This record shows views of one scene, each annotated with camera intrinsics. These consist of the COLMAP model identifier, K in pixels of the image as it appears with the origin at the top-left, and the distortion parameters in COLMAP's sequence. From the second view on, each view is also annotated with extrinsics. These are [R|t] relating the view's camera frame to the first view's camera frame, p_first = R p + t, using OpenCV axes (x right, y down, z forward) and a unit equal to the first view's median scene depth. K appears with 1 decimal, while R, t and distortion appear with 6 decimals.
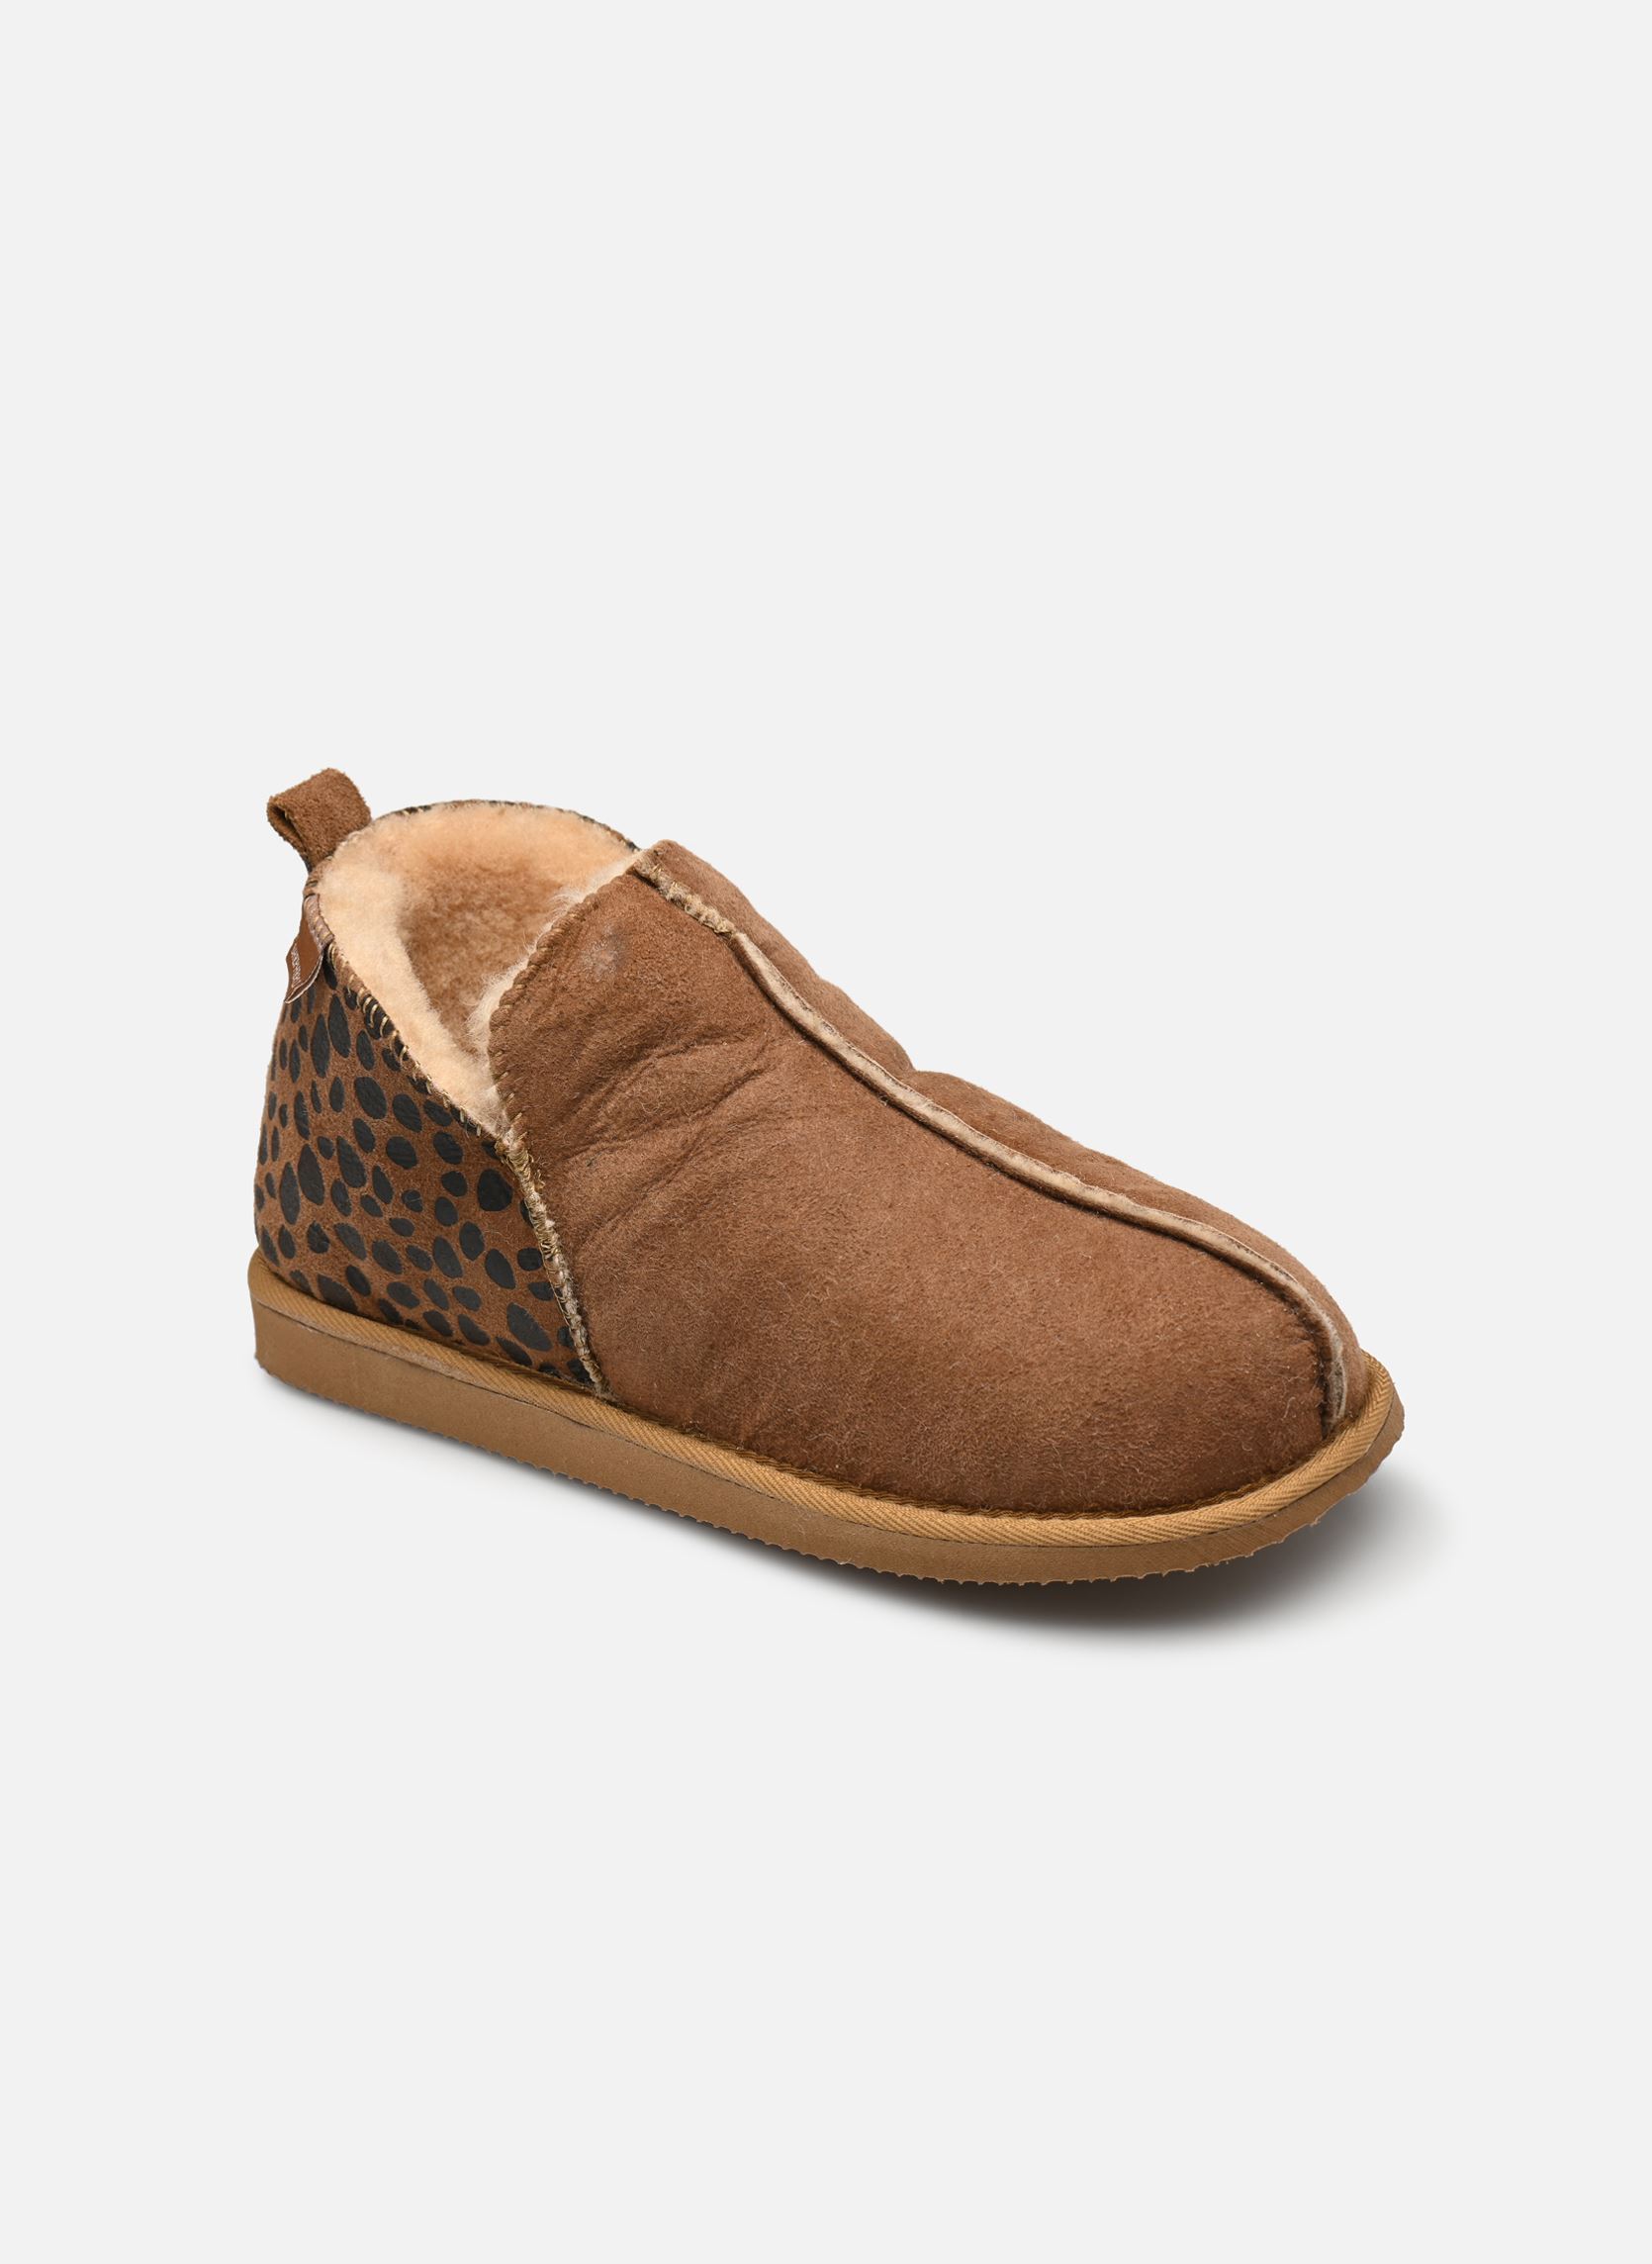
lens RADIAL K [[7062.1, 0, 825.8], [0, 7062.1, 1131.2], [0, 0, 1]] dist [0.235313, 0.000000]
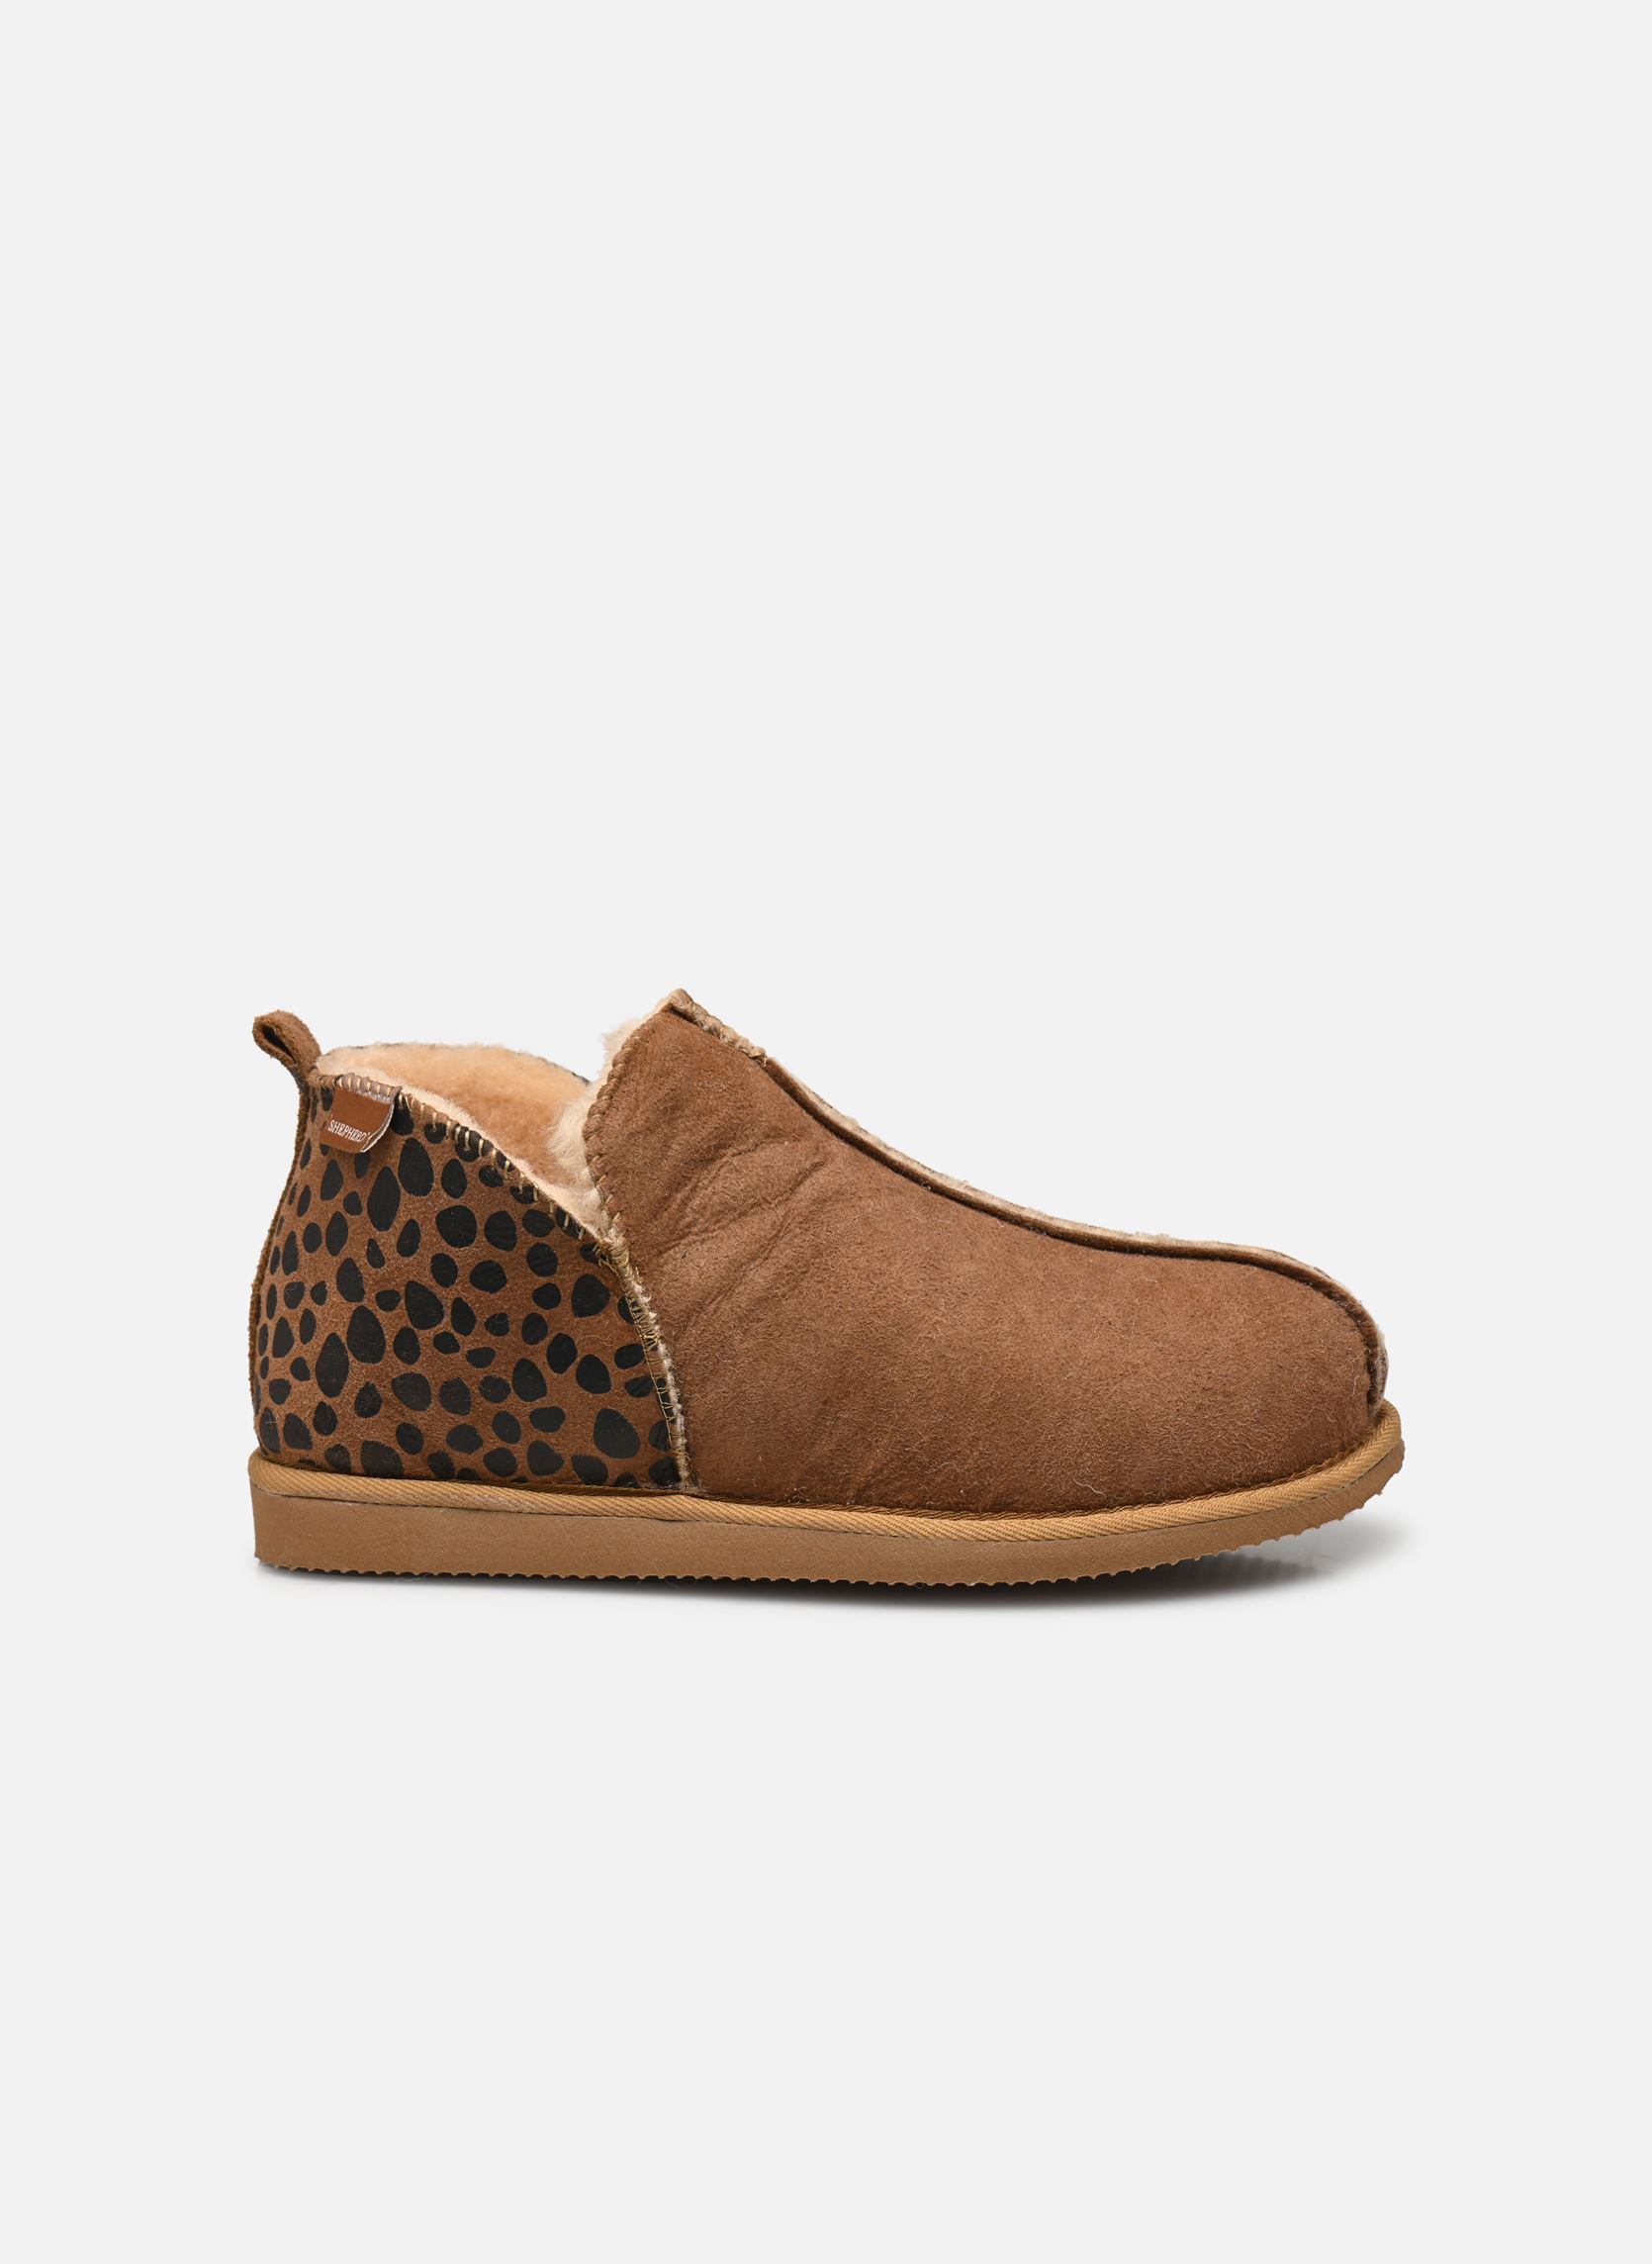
lens RADIAL K [[7062.1, 0, 827.4], [0, 7062.1, 1132.9], [0, 0, 1]] dist [0.235313, 0.000000]
pose [[0.875184, -0.002348, 0.483785, -0.539427], [0.178718, 0.930824, -0.318790, 0.337120], [-0.449570, 0.365461, 0.815062, 0.100736]]
